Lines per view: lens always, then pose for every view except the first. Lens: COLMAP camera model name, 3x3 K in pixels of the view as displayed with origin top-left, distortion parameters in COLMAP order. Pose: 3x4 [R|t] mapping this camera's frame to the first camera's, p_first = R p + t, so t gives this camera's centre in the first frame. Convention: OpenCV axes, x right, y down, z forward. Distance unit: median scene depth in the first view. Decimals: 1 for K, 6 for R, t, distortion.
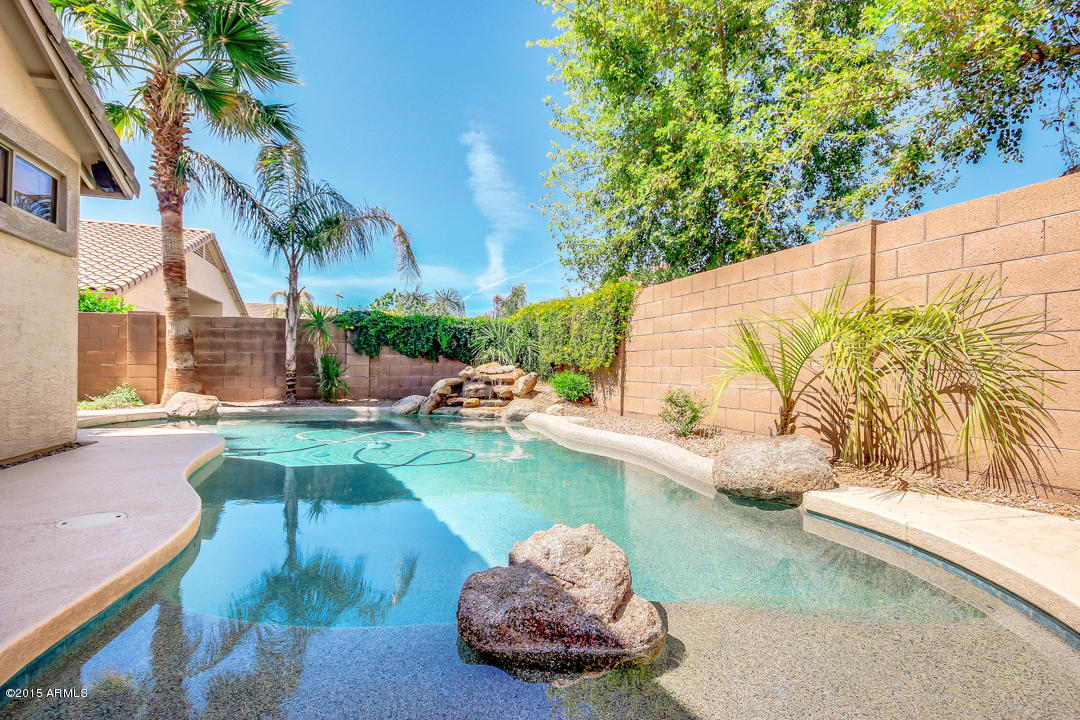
lens RADIAL K [[514.9, 0, 538.9], [0, 514.9, 358.0], [0, 0, 1]] dist [-0.004862, 0.000775]
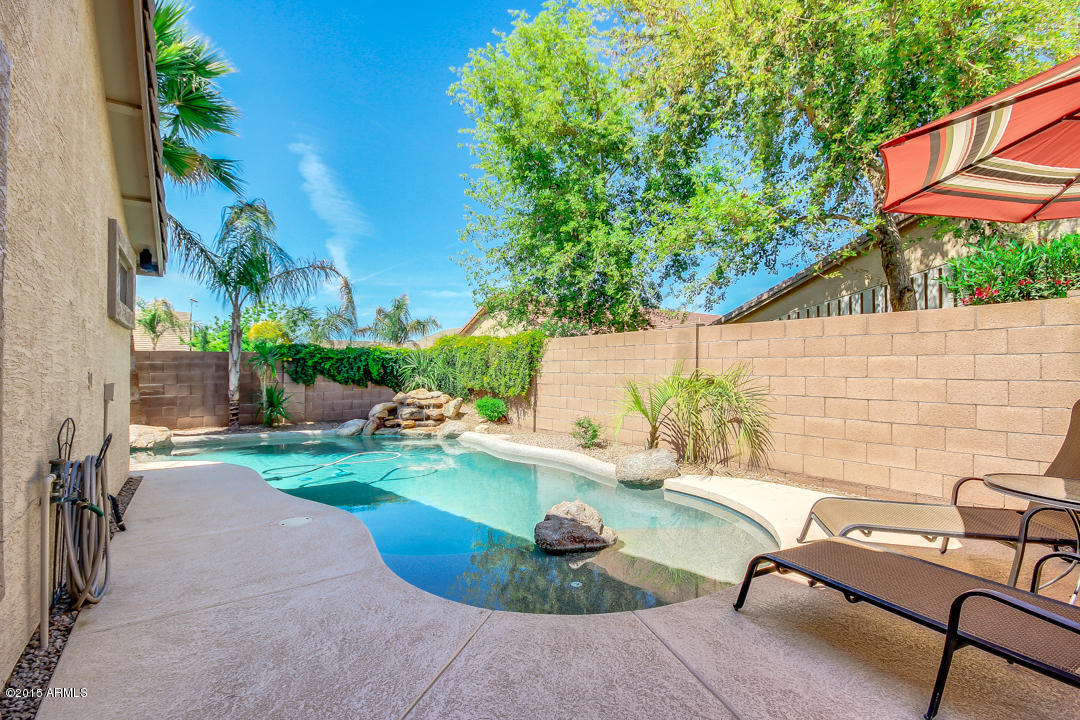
lens RADIAL K [[514.9, 0, 539.7], [0, 514.9, 356.8], [0, 0, 1]] dist [-0.004862, 0.000775]
pose [[0.966171, -0.003235, 0.257881, -0.152273], [0.004878, 0.999972, -0.005732, -0.066705], [-0.257855, 0.006796, 0.966160, -0.263215]]
